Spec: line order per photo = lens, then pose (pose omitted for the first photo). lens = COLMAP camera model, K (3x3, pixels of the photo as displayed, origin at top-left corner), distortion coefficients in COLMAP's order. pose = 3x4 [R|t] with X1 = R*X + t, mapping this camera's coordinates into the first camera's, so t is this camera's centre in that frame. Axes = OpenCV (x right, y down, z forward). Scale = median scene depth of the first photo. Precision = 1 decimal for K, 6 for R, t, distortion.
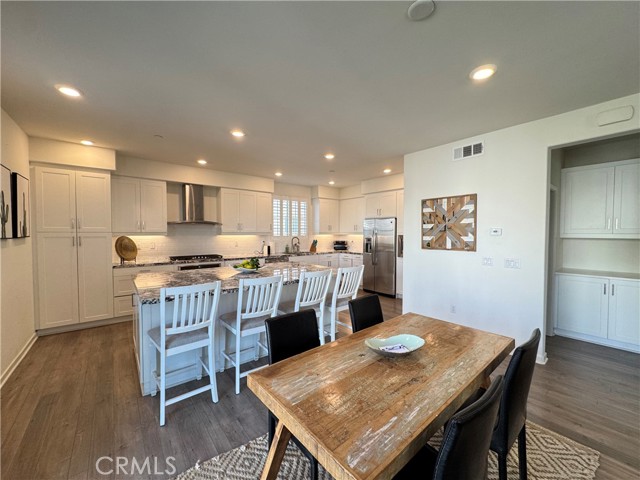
lens RADIAL K [[256.1, 0, 319.3], [0, 256.1, 239.1], [0, 0, 1]] dist [-0.003219, 0.000391]
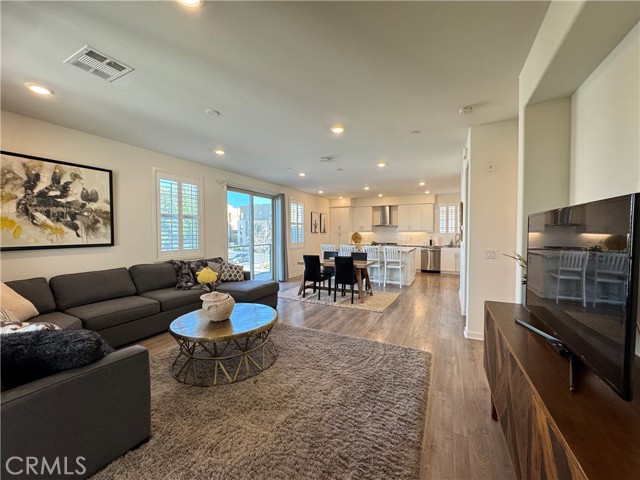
lens RADIAL K [[256.1, 0, 321.0], [0, 256.1, 239.0], [0, 0, 1]] dist [-0.003219, 0.000391]
pose [[0.420115, 0.020384, -0.907242, 1.086040], [-0.019944, 0.999714, 0.013226, 0.020763], [0.907252, 0.012538, 0.420401, -0.246179]]
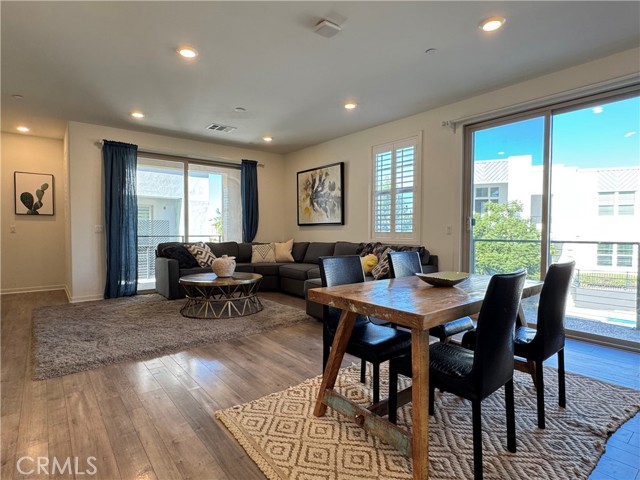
lens RADIAL K [[345.4, 0, 315.8], [0, 345.4, 242.8], [0, 0, 1]] dist [-0.005195, 0.000007]
pose [[-0.999919, 0.010596, 0.007107, 0.226552], [0.011107, 0.997027, 0.076244, 0.033118], [-0.006278, 0.076316, -0.997064, 0.760749]]
